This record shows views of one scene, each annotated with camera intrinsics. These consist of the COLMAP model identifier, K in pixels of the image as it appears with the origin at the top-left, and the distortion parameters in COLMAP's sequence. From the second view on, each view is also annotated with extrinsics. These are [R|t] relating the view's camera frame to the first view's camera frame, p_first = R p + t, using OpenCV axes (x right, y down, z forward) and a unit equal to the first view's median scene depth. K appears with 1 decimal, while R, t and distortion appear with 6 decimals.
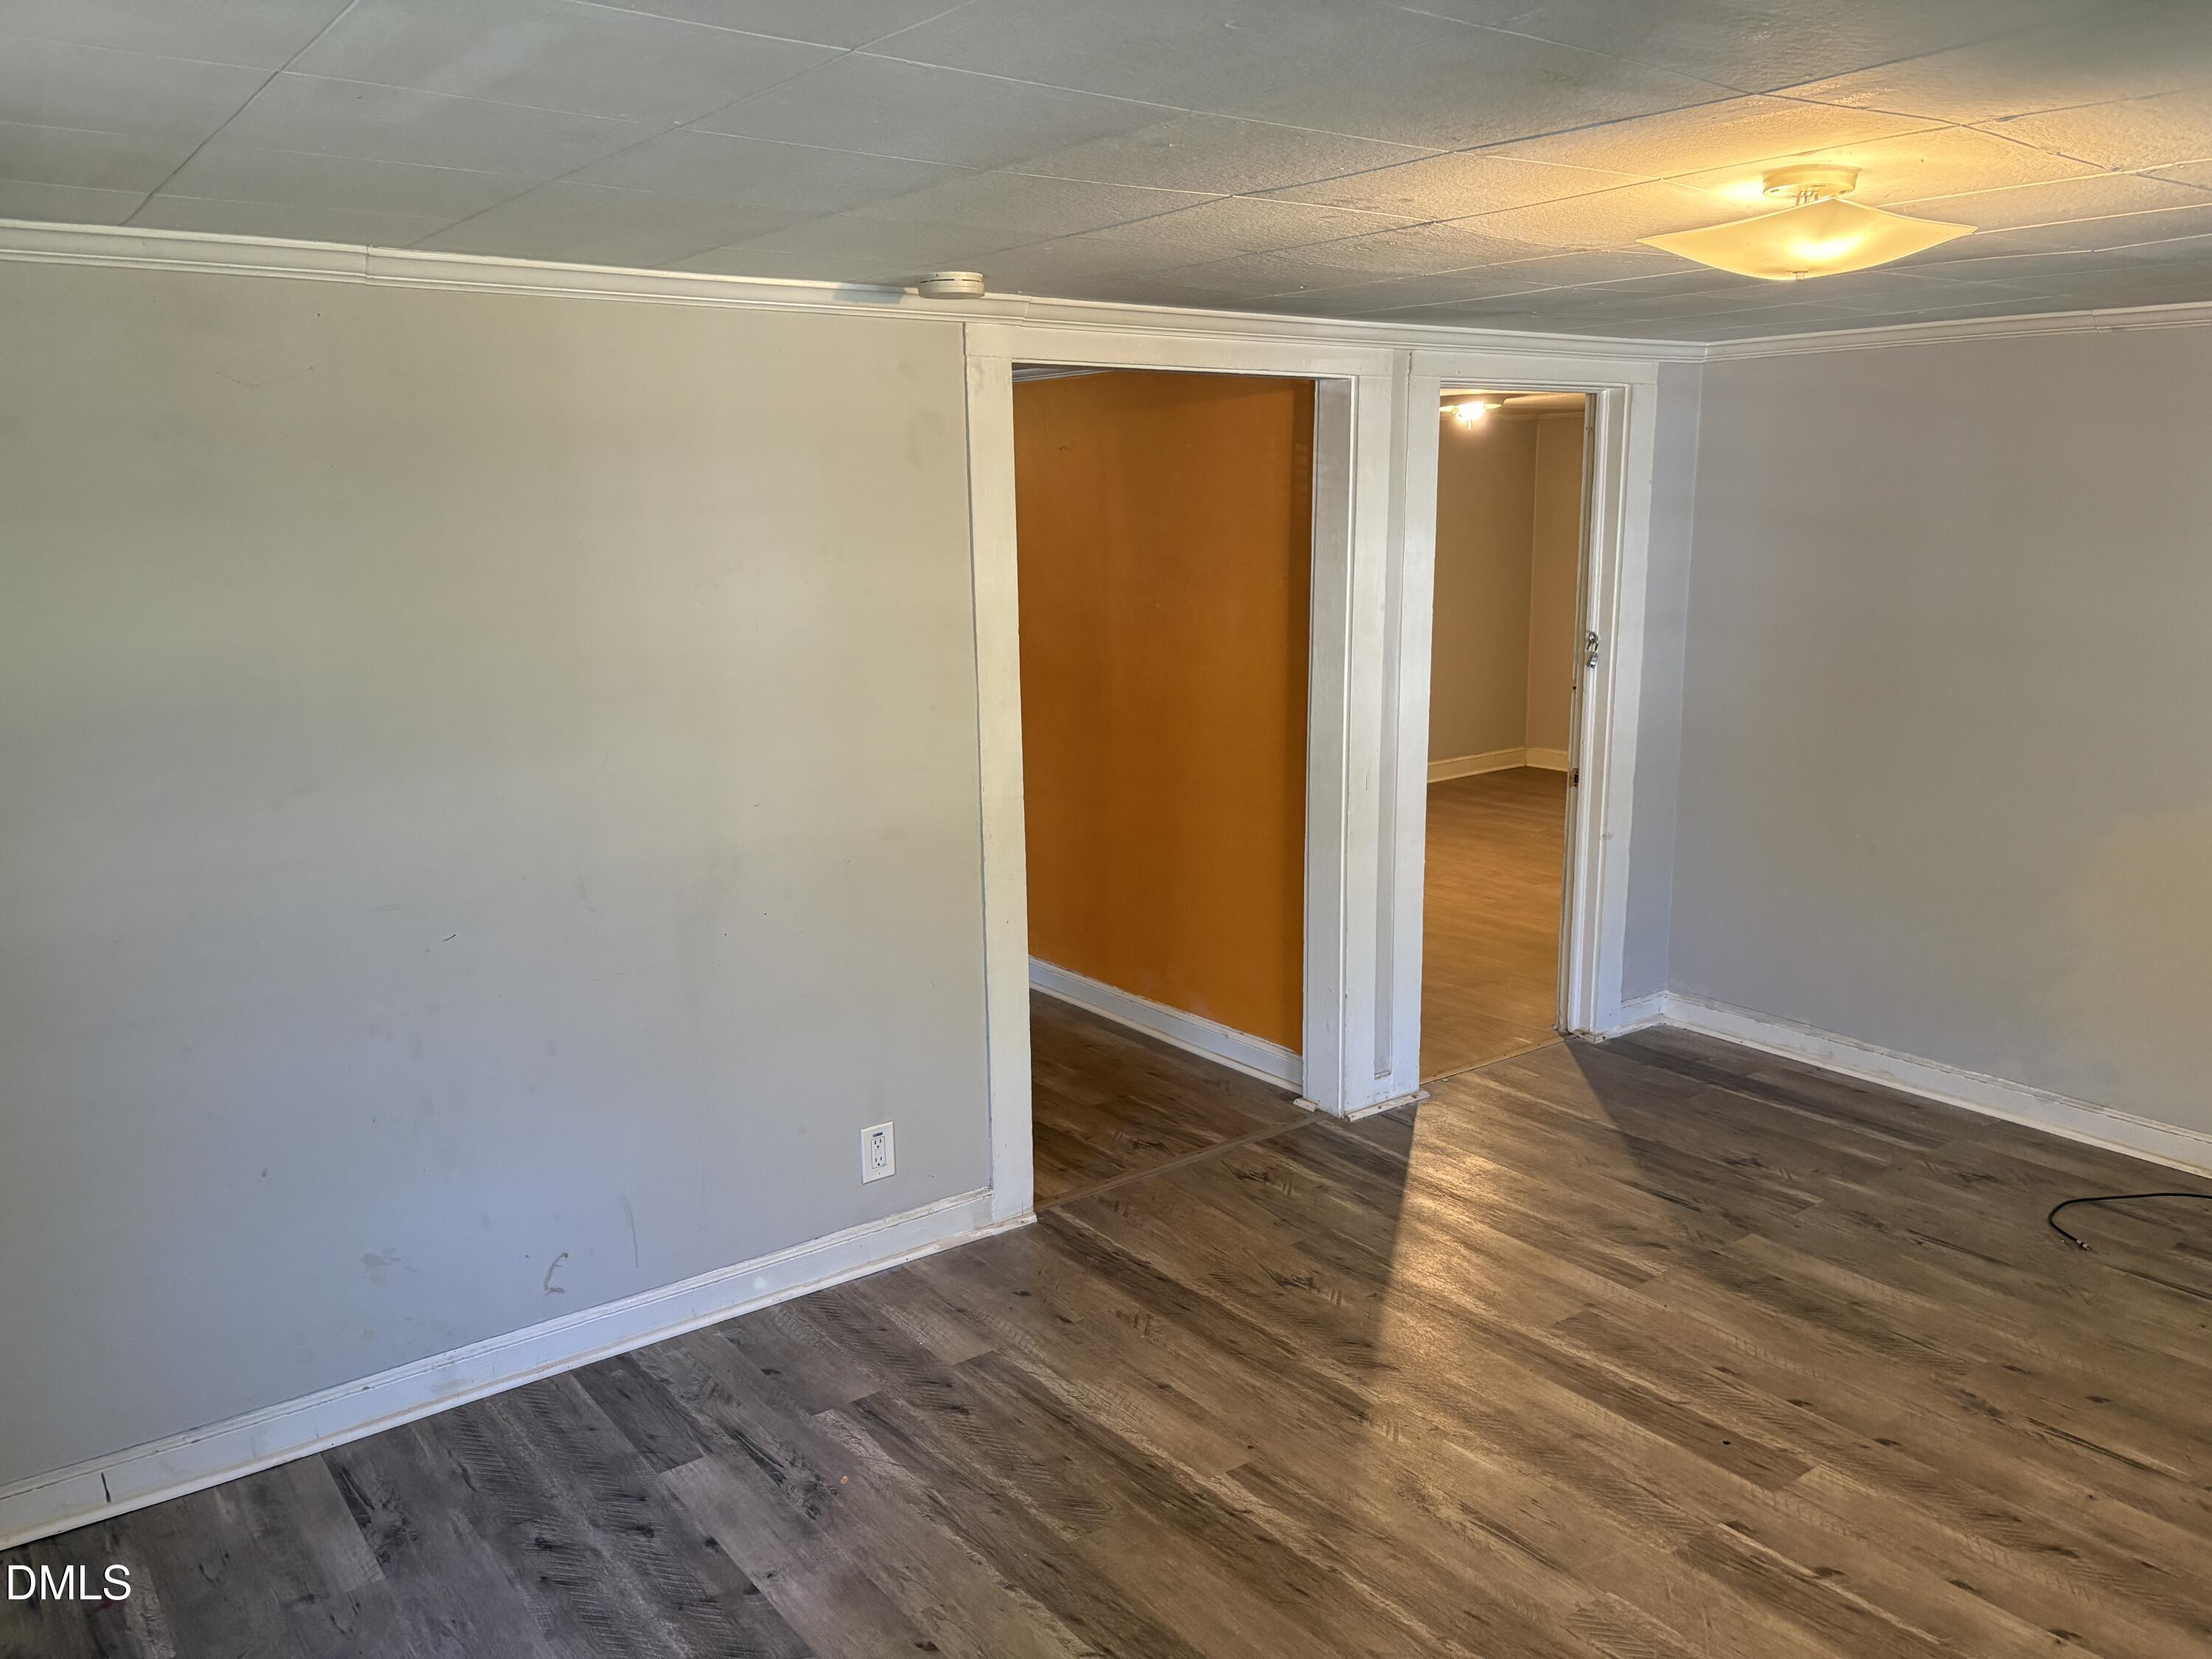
lens RADIAL K [[1661.9, 0, 1110.5], [0, 1661.9, 831.0], [0, 0, 1]] dist [0.020083, -0.022672]
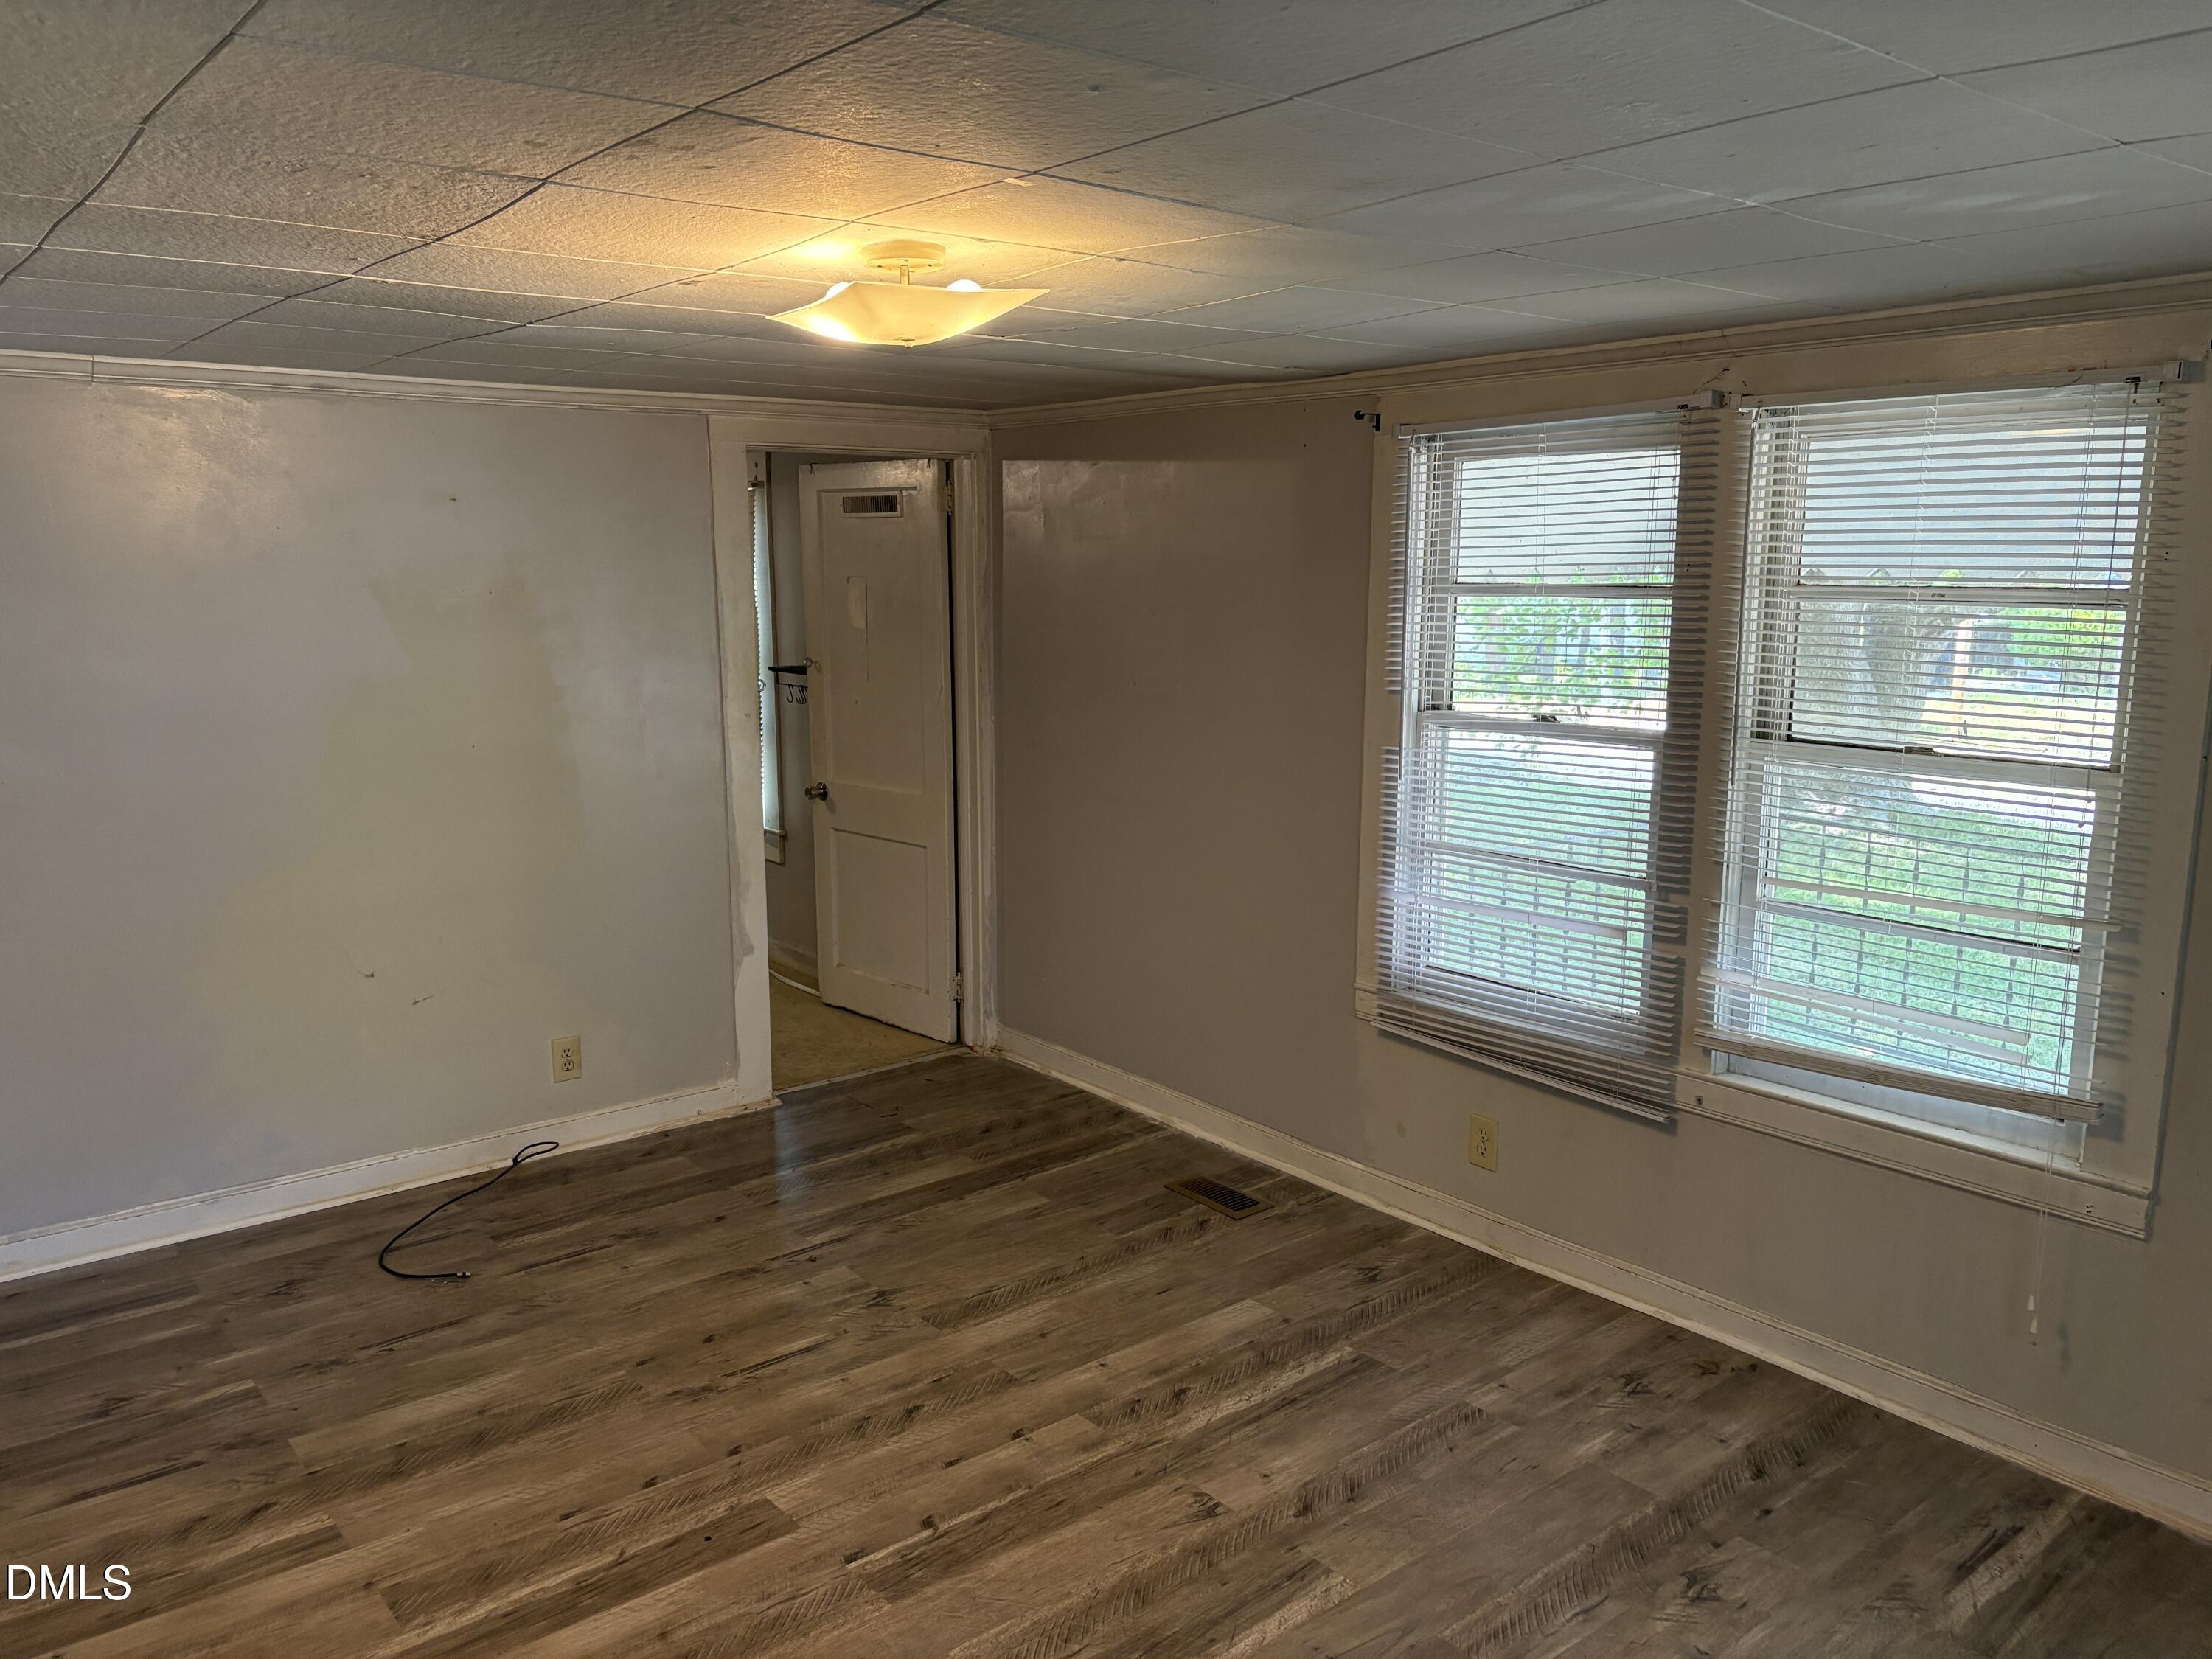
lens RADIAL K [[1661.9, 0, 1100.9], [0, 1661.9, 832.2], [0, 0, 1]] dist [0.020083, -0.022672]
pose [[-0.035275, -0.153083, 0.987584, -0.452117], [0.204249, 0.966236, 0.157070, -0.108787], [-0.978283, 0.207254, -0.002817, 0.623771]]
